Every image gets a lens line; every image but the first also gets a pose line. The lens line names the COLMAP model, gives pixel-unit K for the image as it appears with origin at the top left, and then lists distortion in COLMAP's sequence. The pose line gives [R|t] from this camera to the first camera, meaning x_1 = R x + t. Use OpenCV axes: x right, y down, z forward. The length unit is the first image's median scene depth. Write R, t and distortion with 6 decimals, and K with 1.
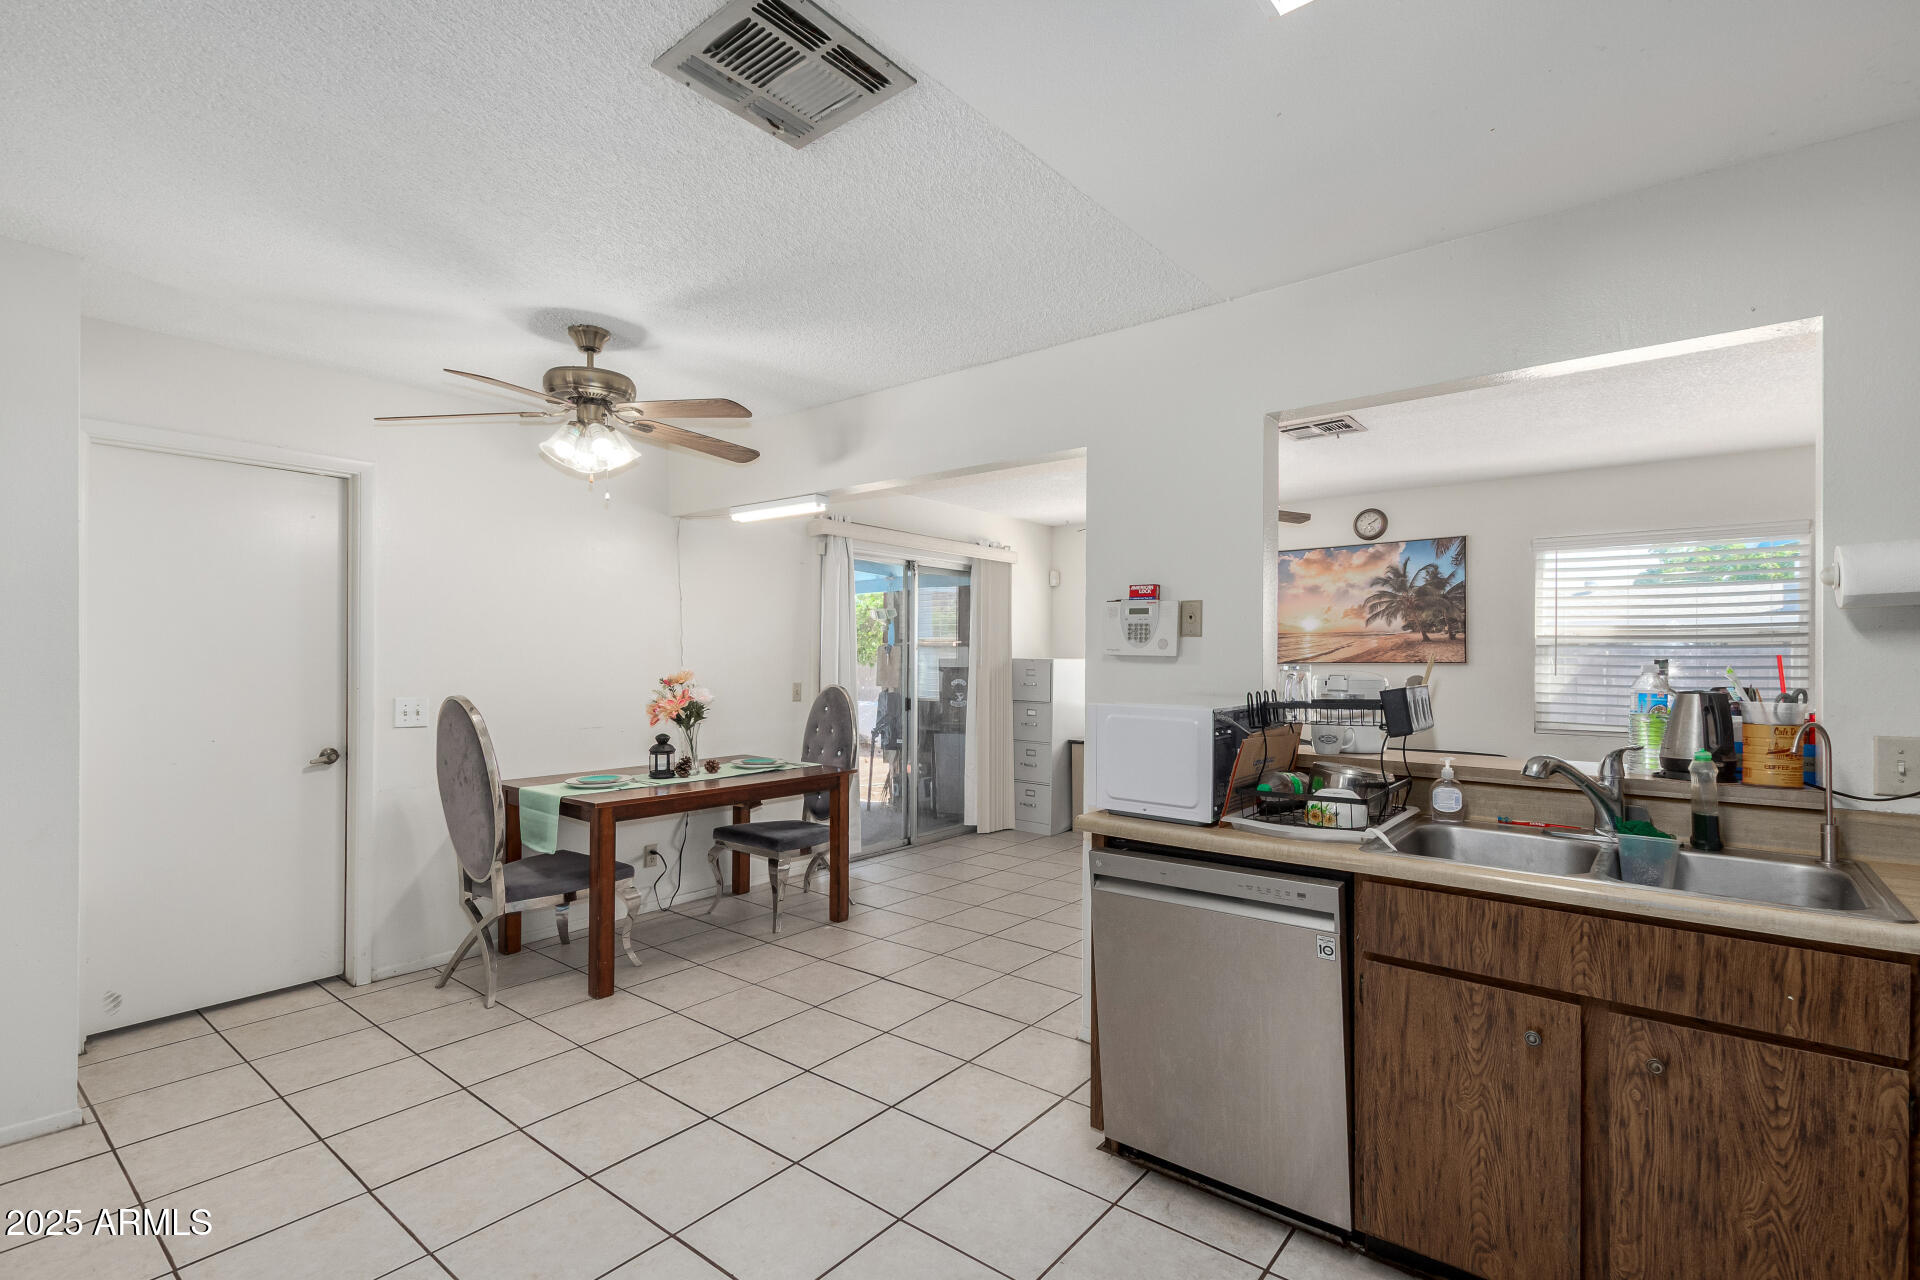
lens RADIAL K [[885.6, 0, 1009.6], [0, 885.6, 655.0], [0, 0, 1]] dist [0.005179, -0.002655]
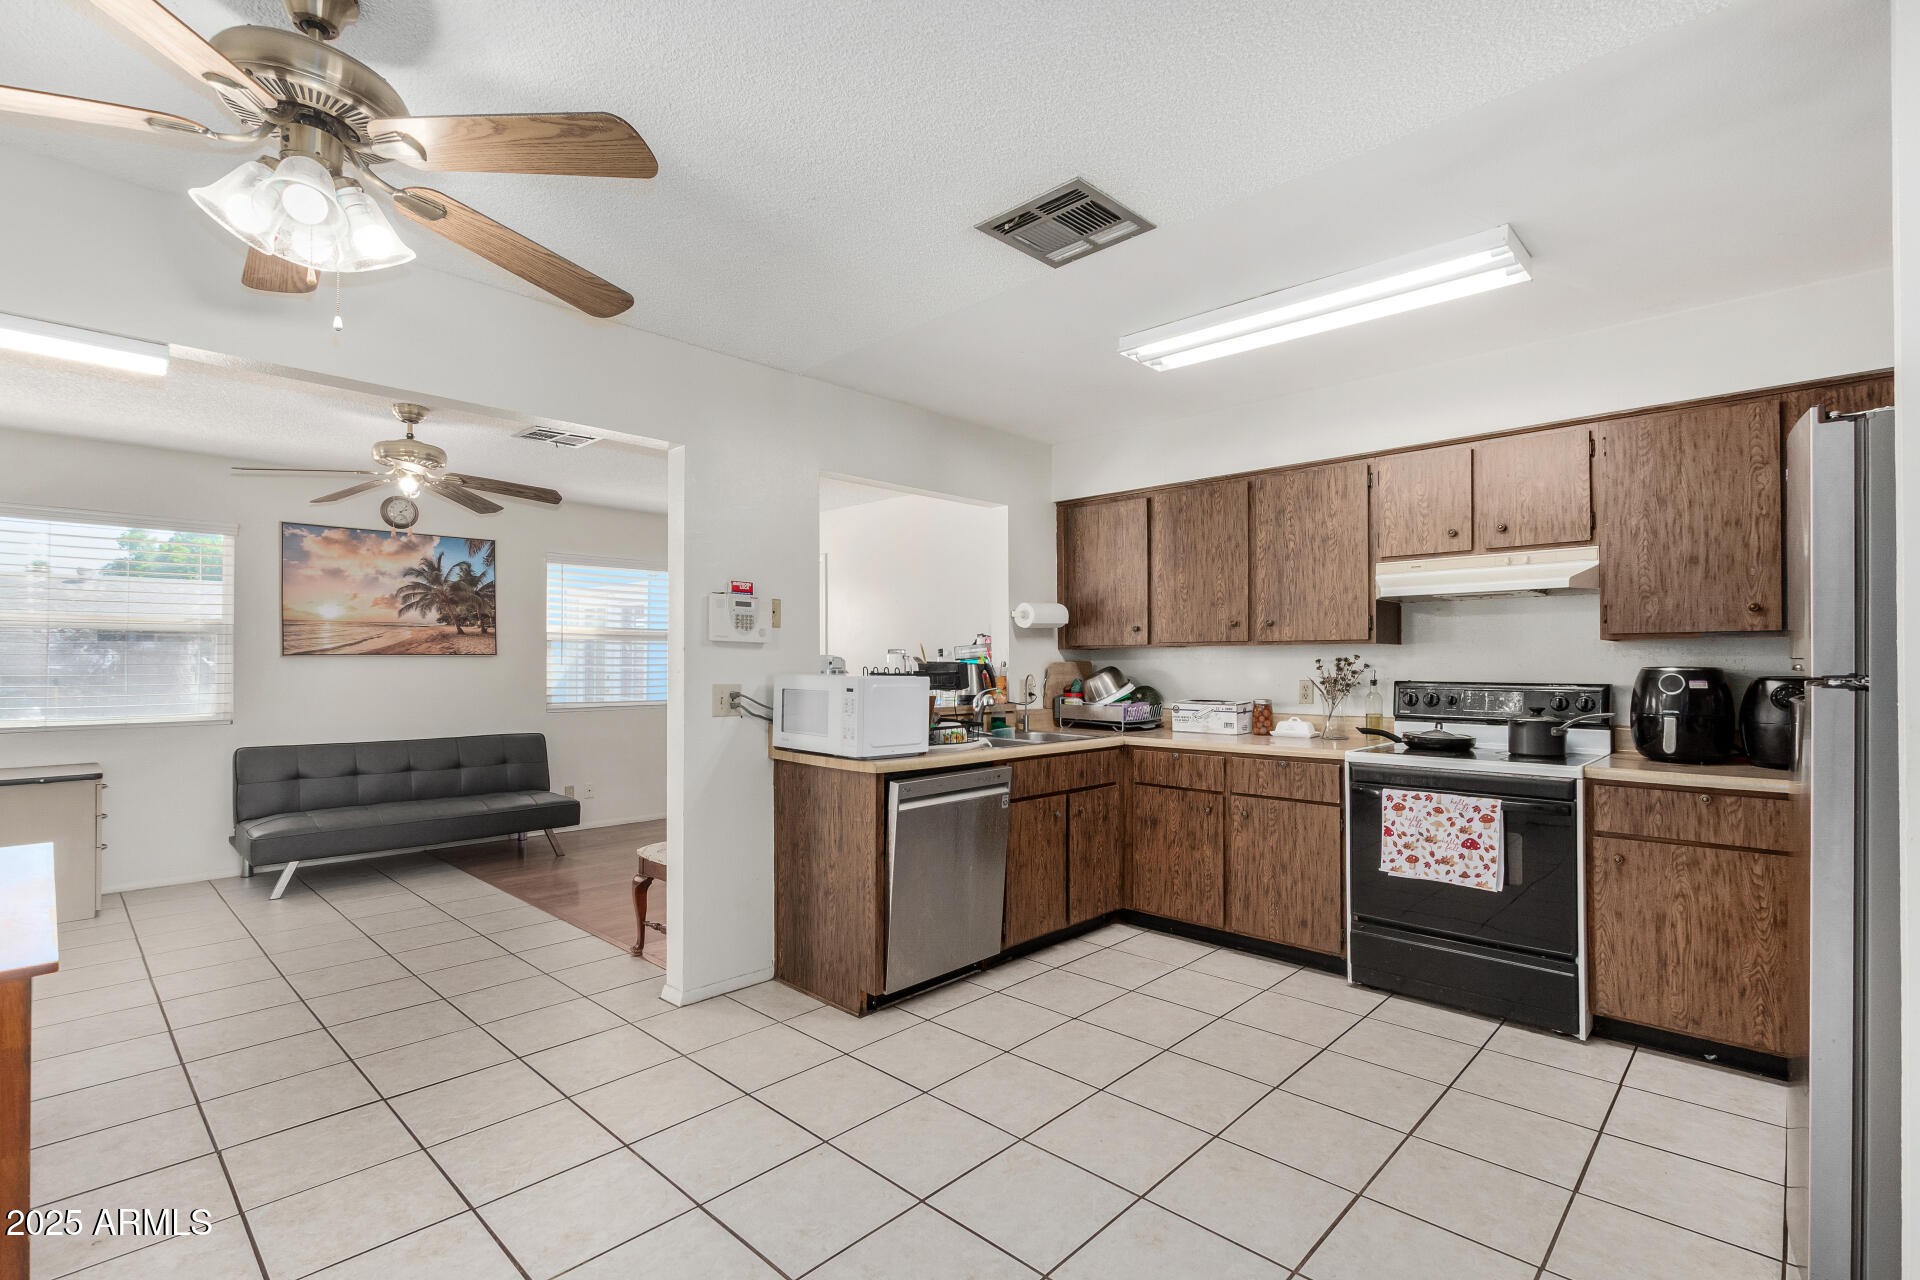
lens RADIAL K [[885.6, 0, 926.8], [0, 885.6, 653.3], [0, 0, 1]] dist [0.005179, -0.002655]
pose [[0.125009, 0.005264, 0.992142, -0.502199], [-0.003550, 0.999982, -0.004859, 0.010448], [-0.992149, -0.002914, 0.125025, 0.312324]]
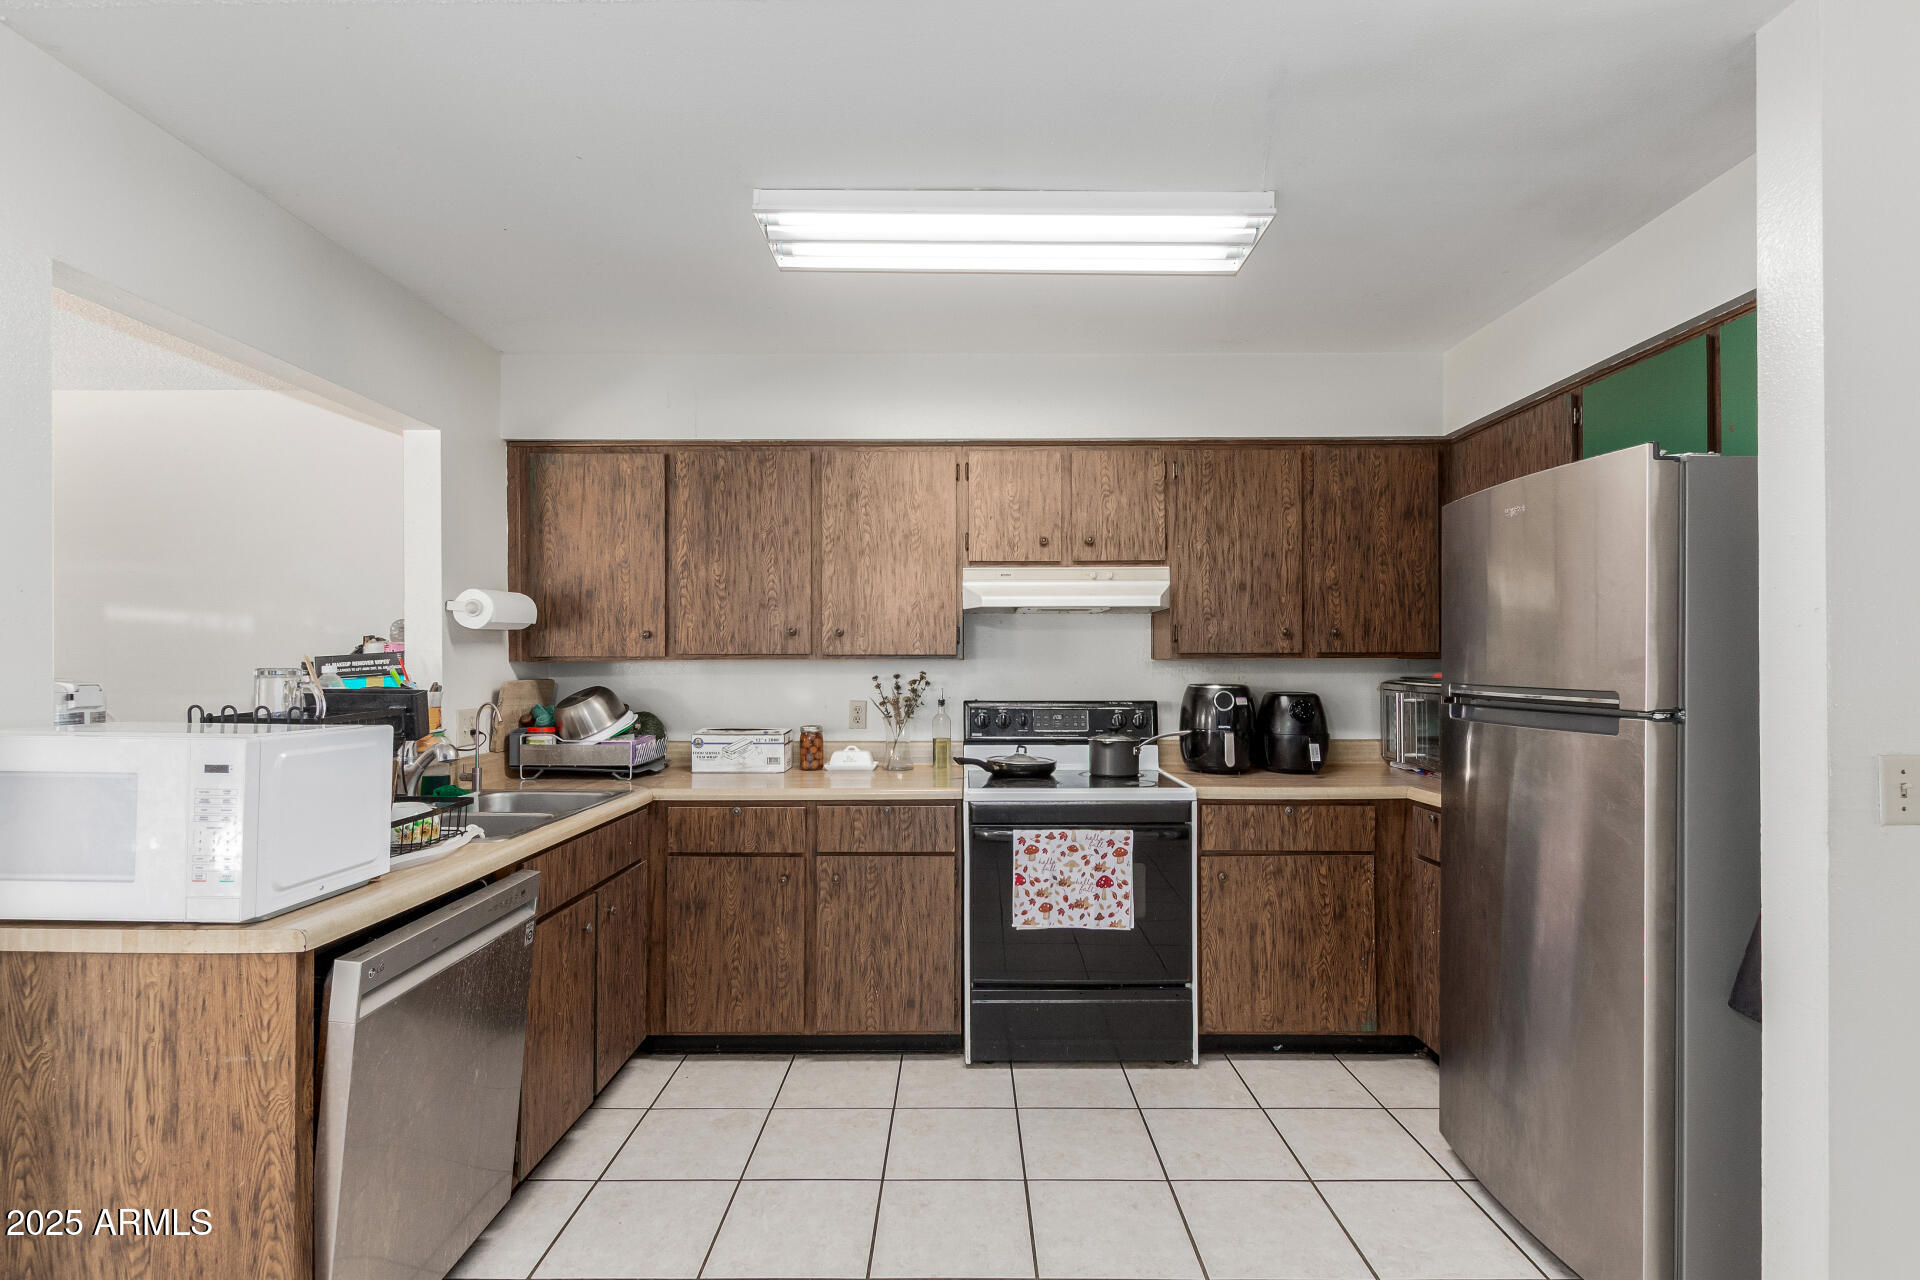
lens RADIAL K [[885.6, 0, 935.5], [0, 885.6, 659.2], [0, 0, 1]] dist [0.005179, -0.002655]
pose [[-0.617179, -0.001592, 0.786821, -0.259420], [-0.005051, 0.999985, -0.001940, 0.000239], [-0.786807, -0.005172, -0.617178, 0.428313]]
